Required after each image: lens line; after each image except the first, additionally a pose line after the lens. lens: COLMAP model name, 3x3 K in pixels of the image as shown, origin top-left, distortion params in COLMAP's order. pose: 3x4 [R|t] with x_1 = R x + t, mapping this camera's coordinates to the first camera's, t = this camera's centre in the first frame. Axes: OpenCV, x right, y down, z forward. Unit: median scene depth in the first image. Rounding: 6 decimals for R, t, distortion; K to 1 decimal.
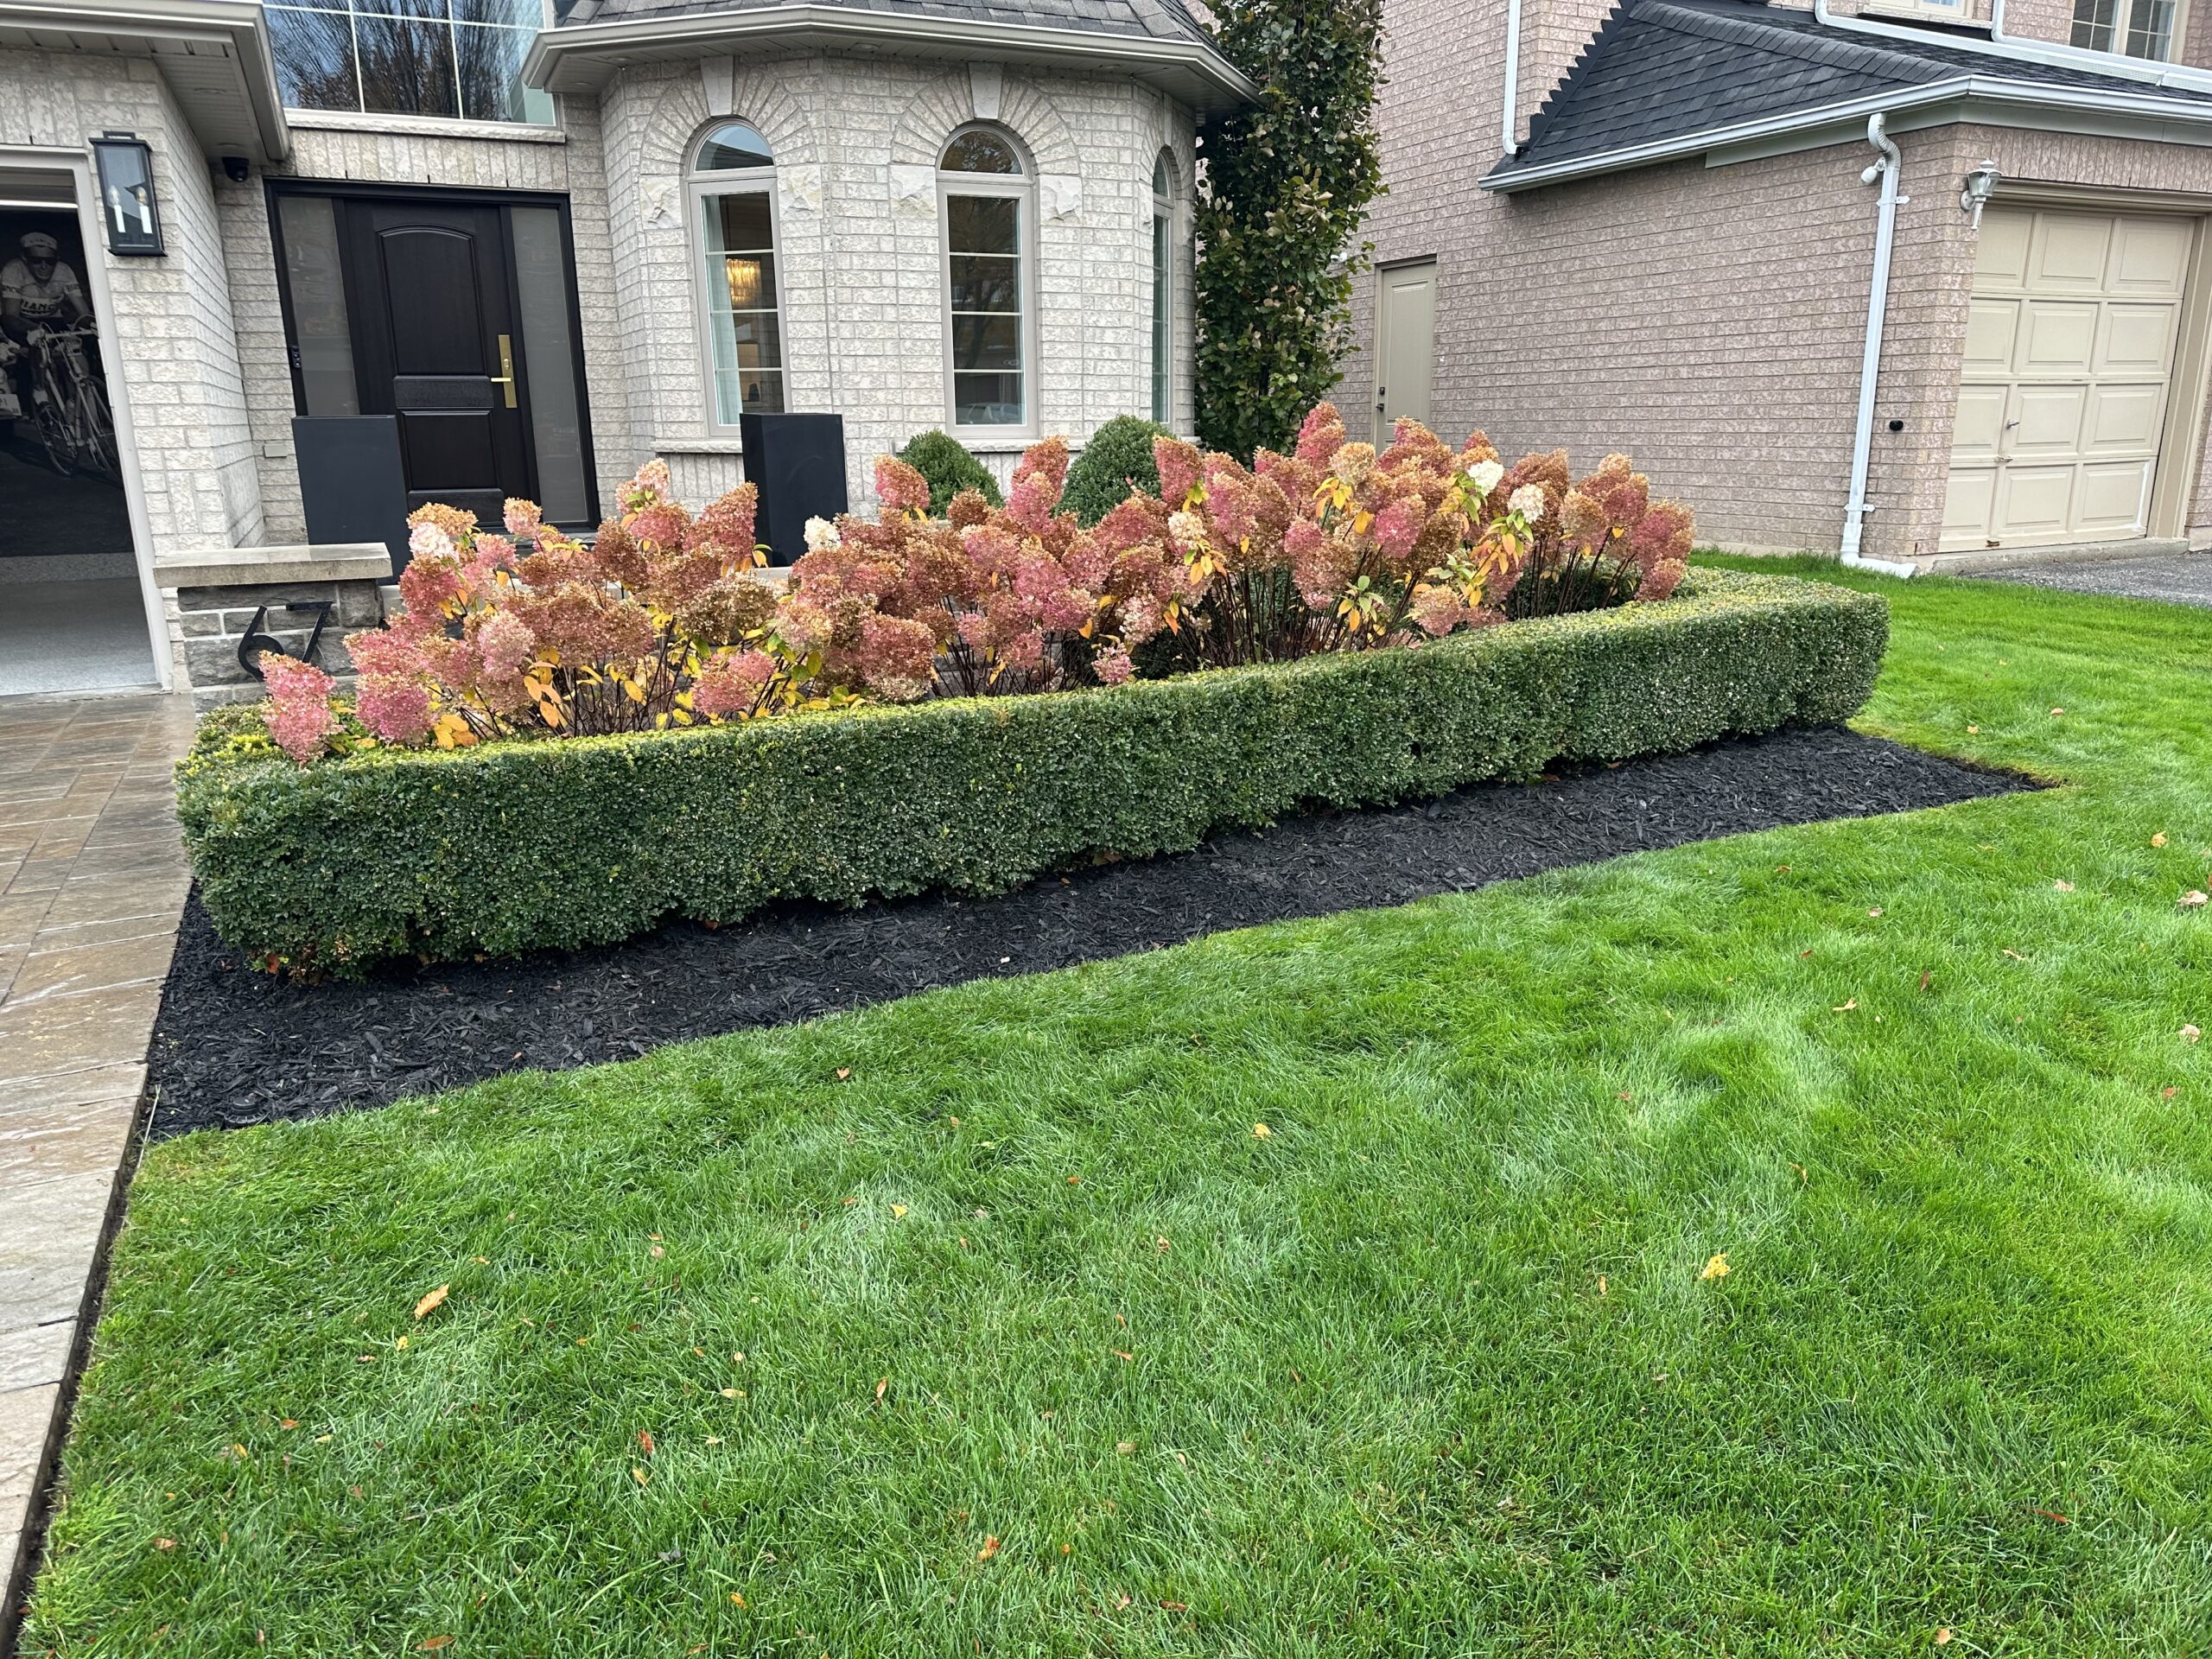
lens RADIAL K [[1570.6, 0, 1095.0], [0, 1570.6, 830.1], [0, 0, 1]] dist [-0.000174, 0.002100]
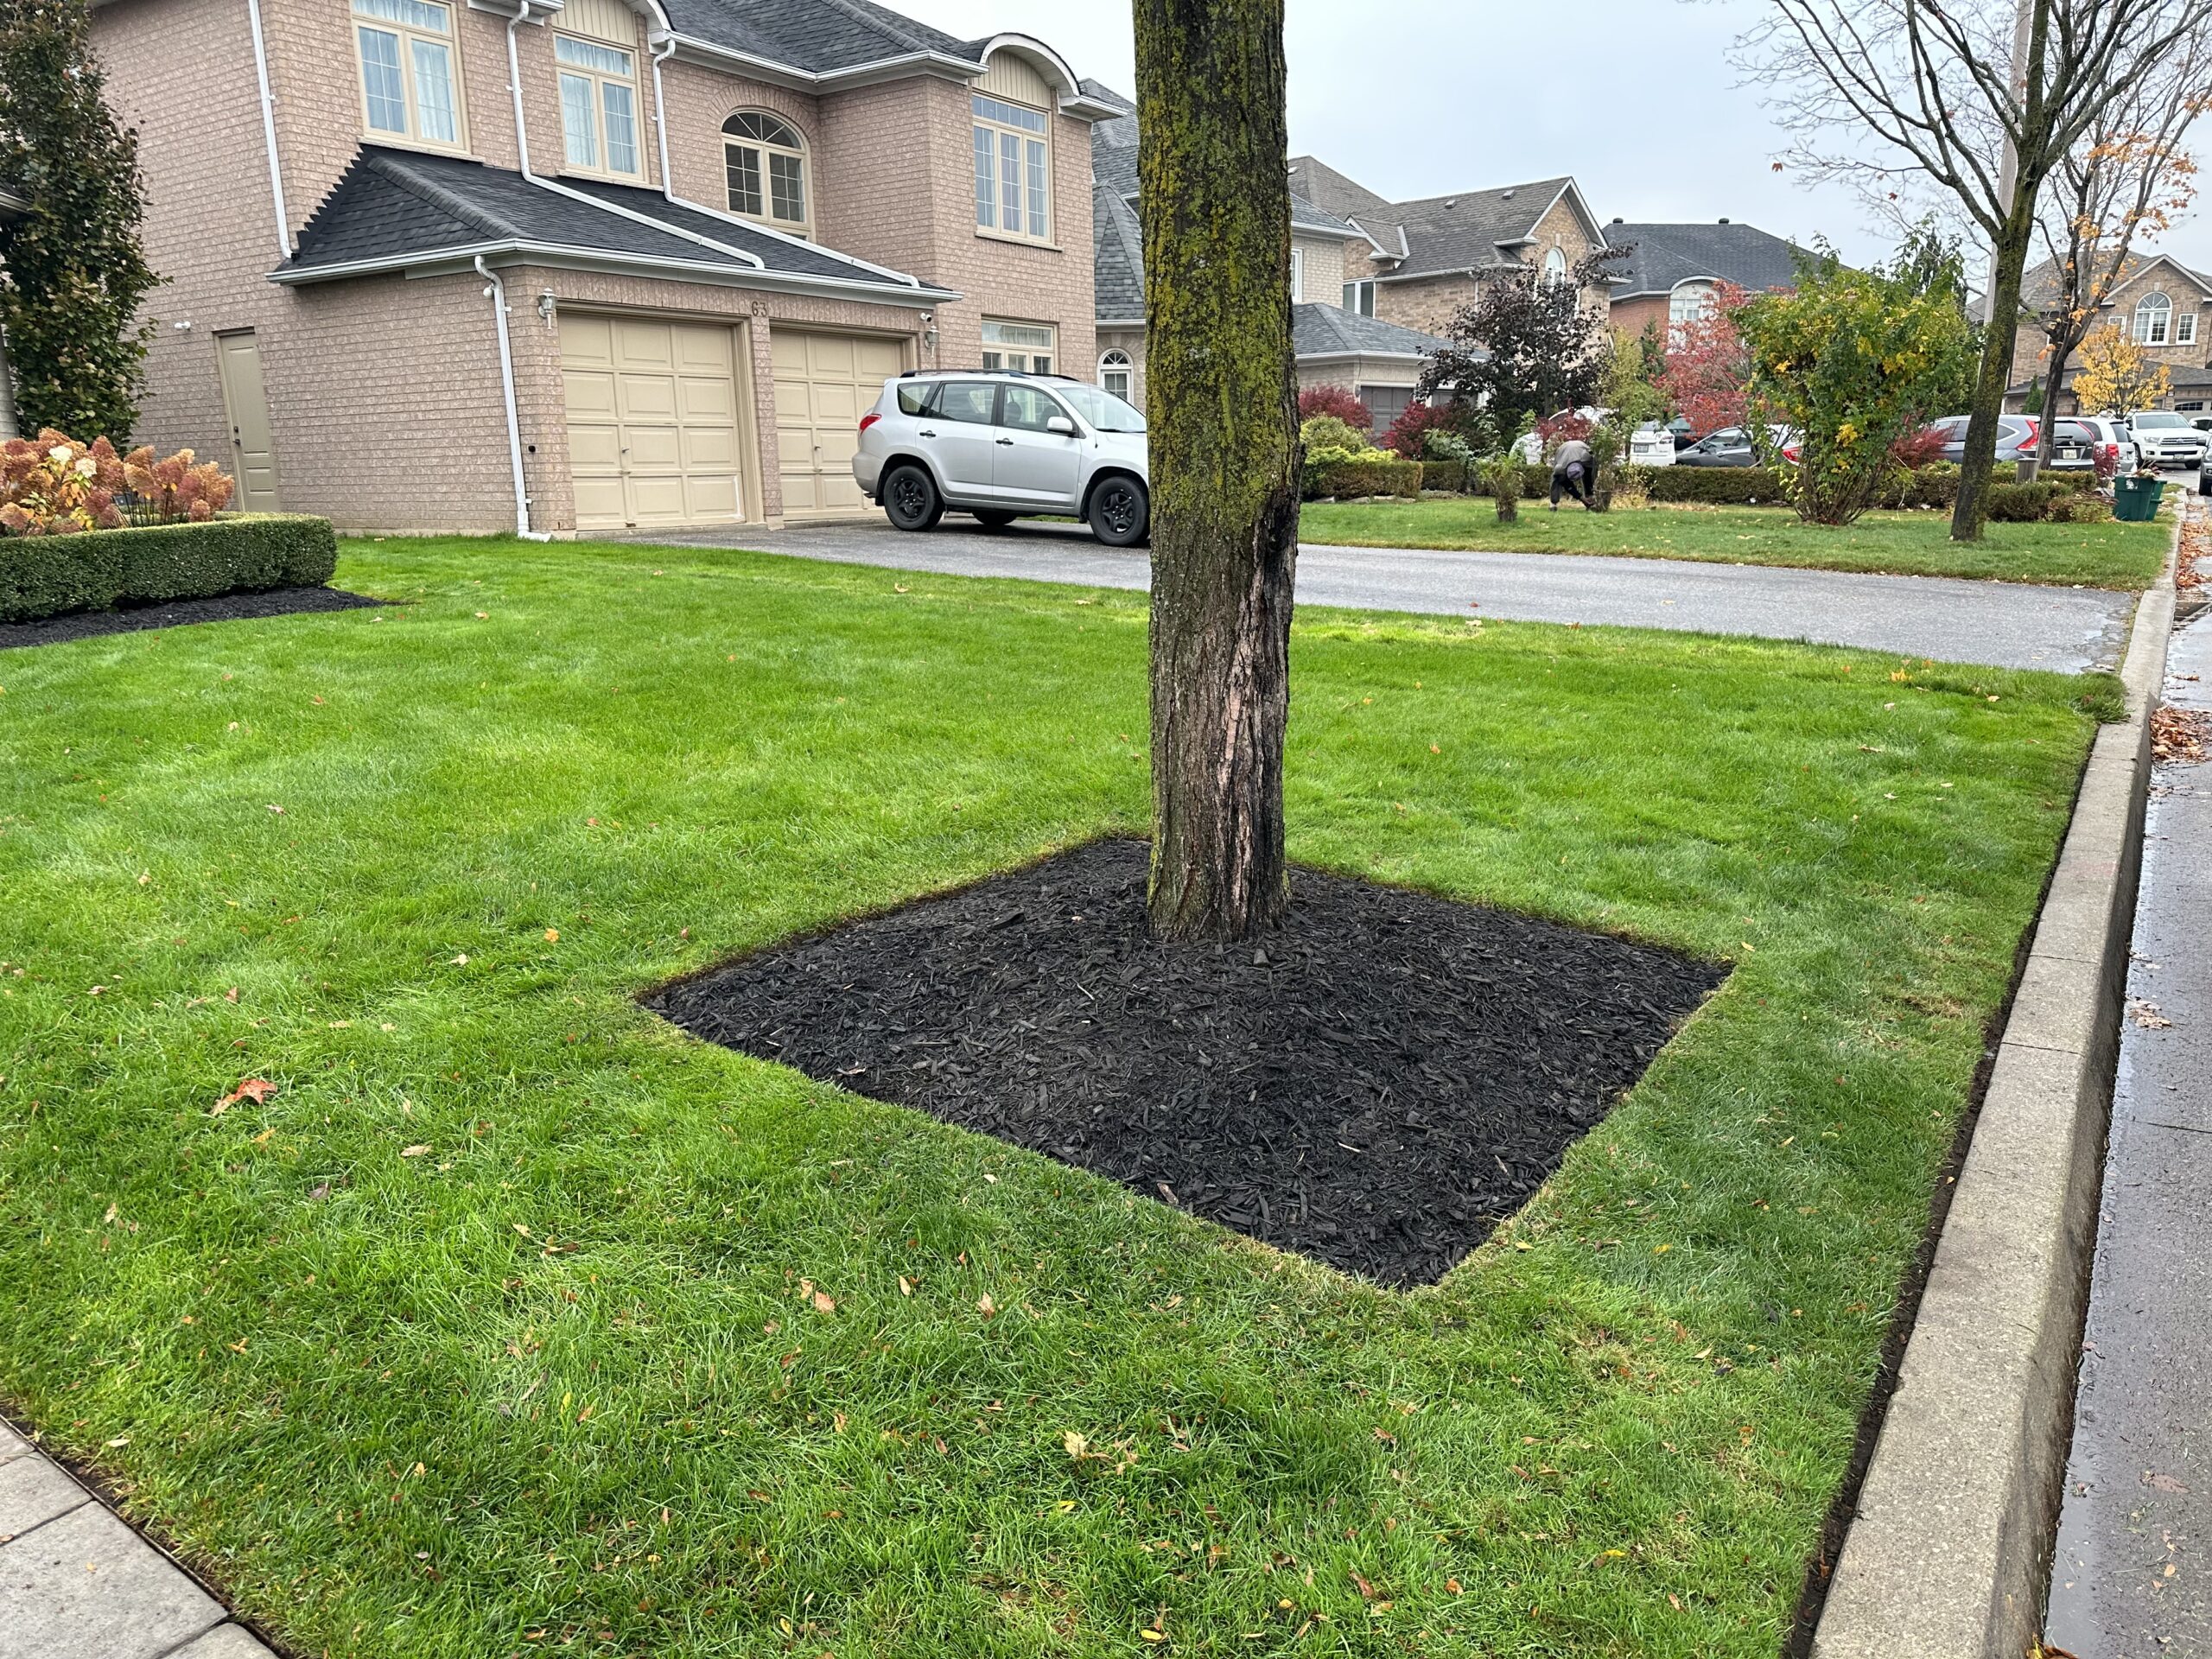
lens RADIAL K [[1570.6, 0, 1100.4], [0, 1570.6, 843.3], [0, 0, 1]] dist [-0.000174, 0.002100]
pose [[0.862631, -0.119100, 0.491612, 0.166704], [0.133059, 0.991086, 0.006627, 0.195467], [-0.488019, 0.059697, 0.870789, -0.614784]]
